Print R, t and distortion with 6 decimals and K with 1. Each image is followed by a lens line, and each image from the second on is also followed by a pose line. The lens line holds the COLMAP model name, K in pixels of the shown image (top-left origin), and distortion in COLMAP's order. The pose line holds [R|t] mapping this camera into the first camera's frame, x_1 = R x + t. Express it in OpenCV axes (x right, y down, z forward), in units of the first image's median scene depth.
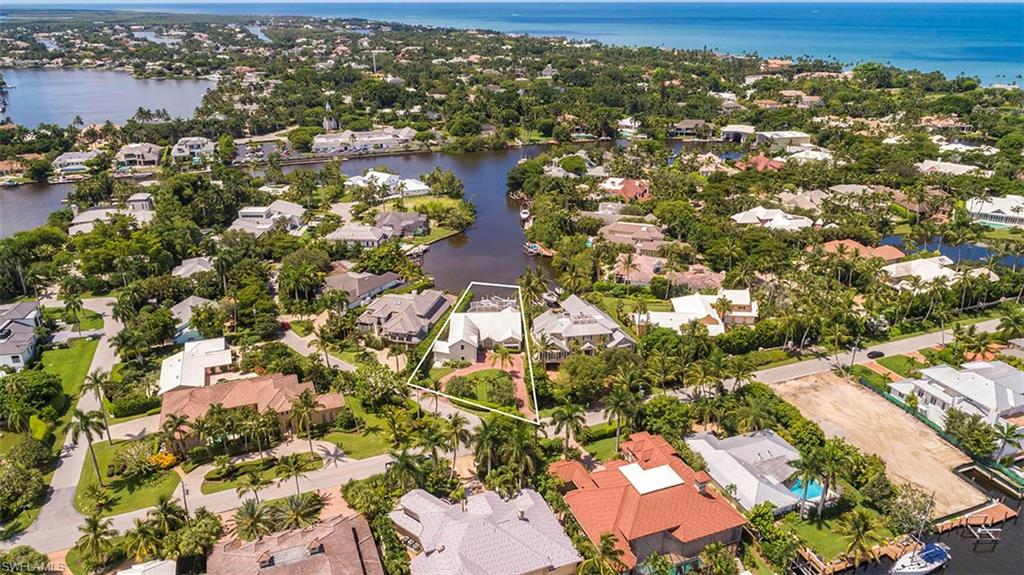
lens RADIAL K [[718.7, 0, 511.0], [0, 718.7, 287.8], [0, 0, 1]] dist [0.003531, 0.000069]
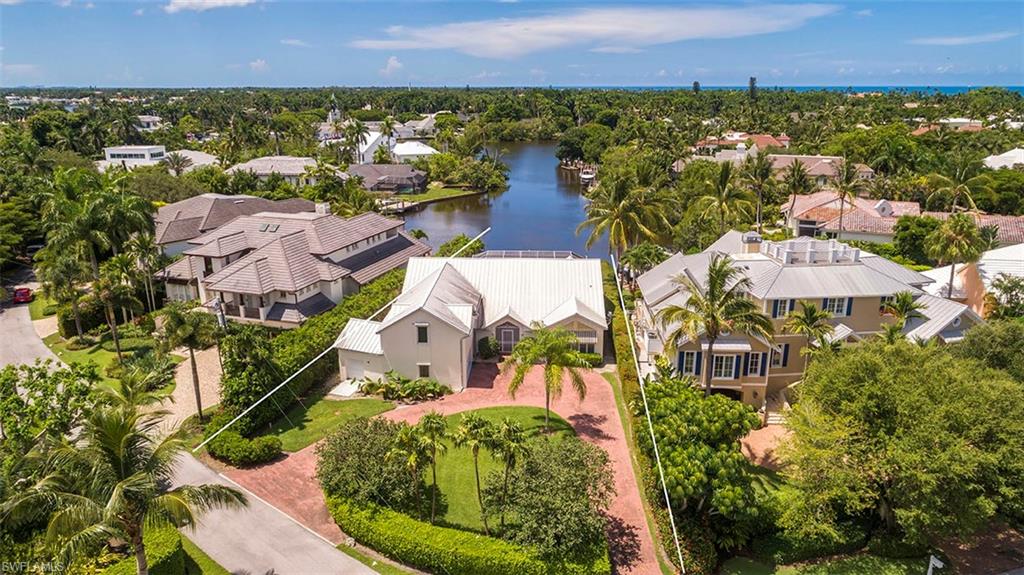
lens RADIAL K [[718.7, 0, 513.8], [0, 718.7, 288.3], [0, 0, 1]] dist [0.003531, 0.000069]
pose [[0.998120, 0.021462, -0.057408, -0.009716], [-0.027146, 0.994602, -0.100147, 0.091975], [0.054949, 0.101517, 0.993315, 0.679593]]
